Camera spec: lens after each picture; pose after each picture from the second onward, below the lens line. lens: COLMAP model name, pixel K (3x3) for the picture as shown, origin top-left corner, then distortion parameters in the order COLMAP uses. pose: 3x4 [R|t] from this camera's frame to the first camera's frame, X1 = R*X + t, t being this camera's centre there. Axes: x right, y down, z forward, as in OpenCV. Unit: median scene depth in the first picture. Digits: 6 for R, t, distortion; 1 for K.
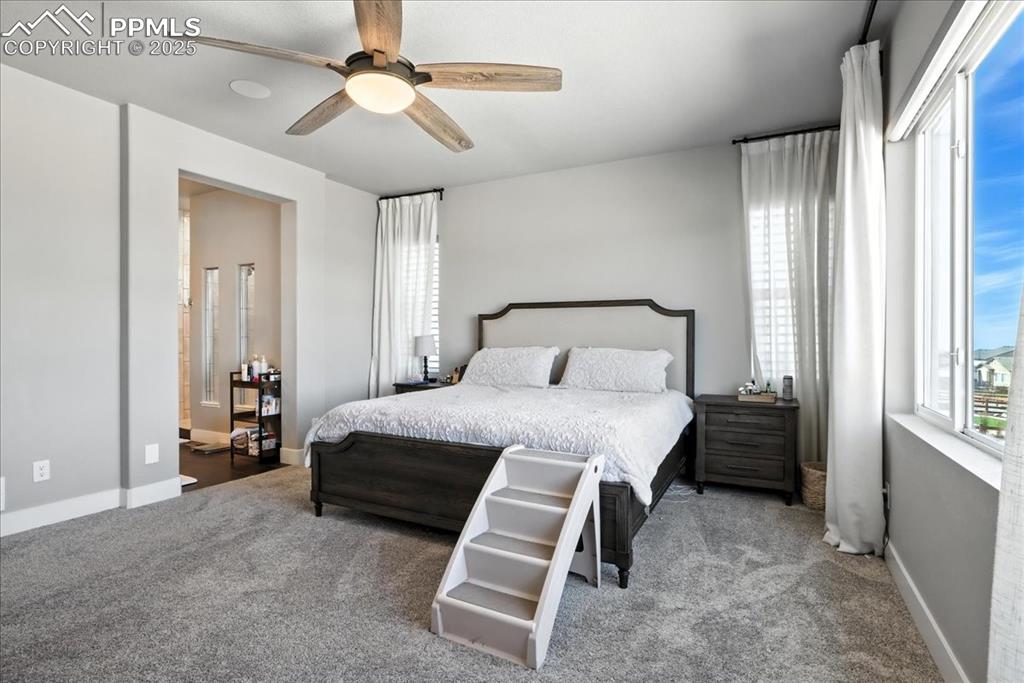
lens RADIAL K [[507.6, 0, 507.9], [0, 507.6, 340.8], [0, 0, 1]] dist [-0.024938, 0.004899]
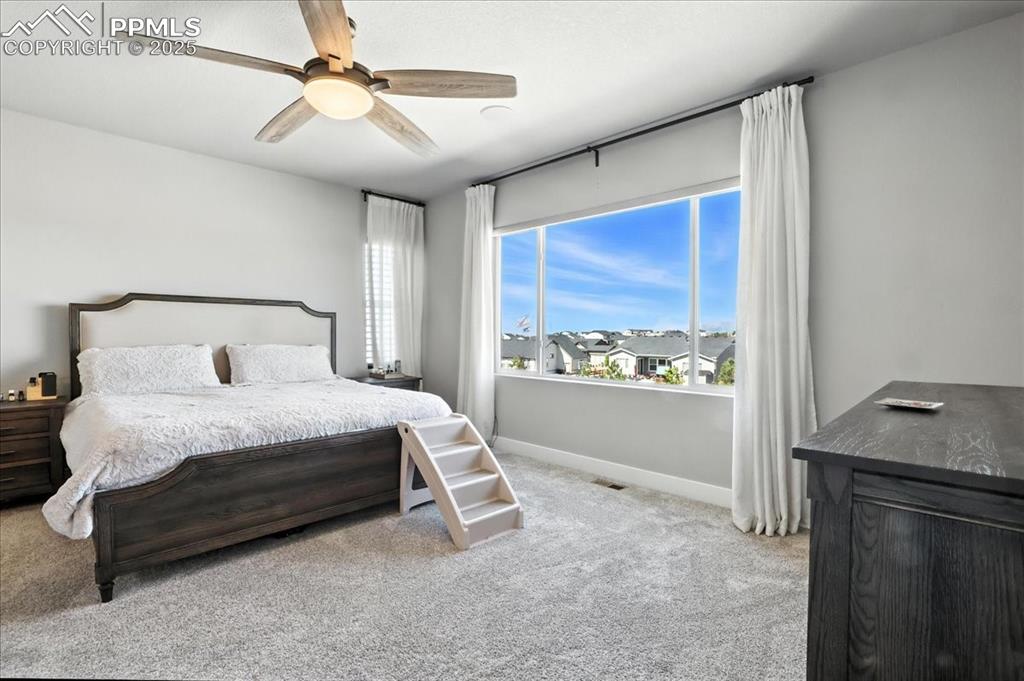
lens RADIAL K [[469.8, 0, 509.1], [0, 469.8, 338.4], [0, 0, 1]] dist [-0.021087, 0.001753]
pose [[0.299761, -0.013019, 0.953925, -0.797515], [0.000575, 0.999909, 0.013465, -0.015185], [-0.954014, -0.003488, 0.299741, 0.294114]]
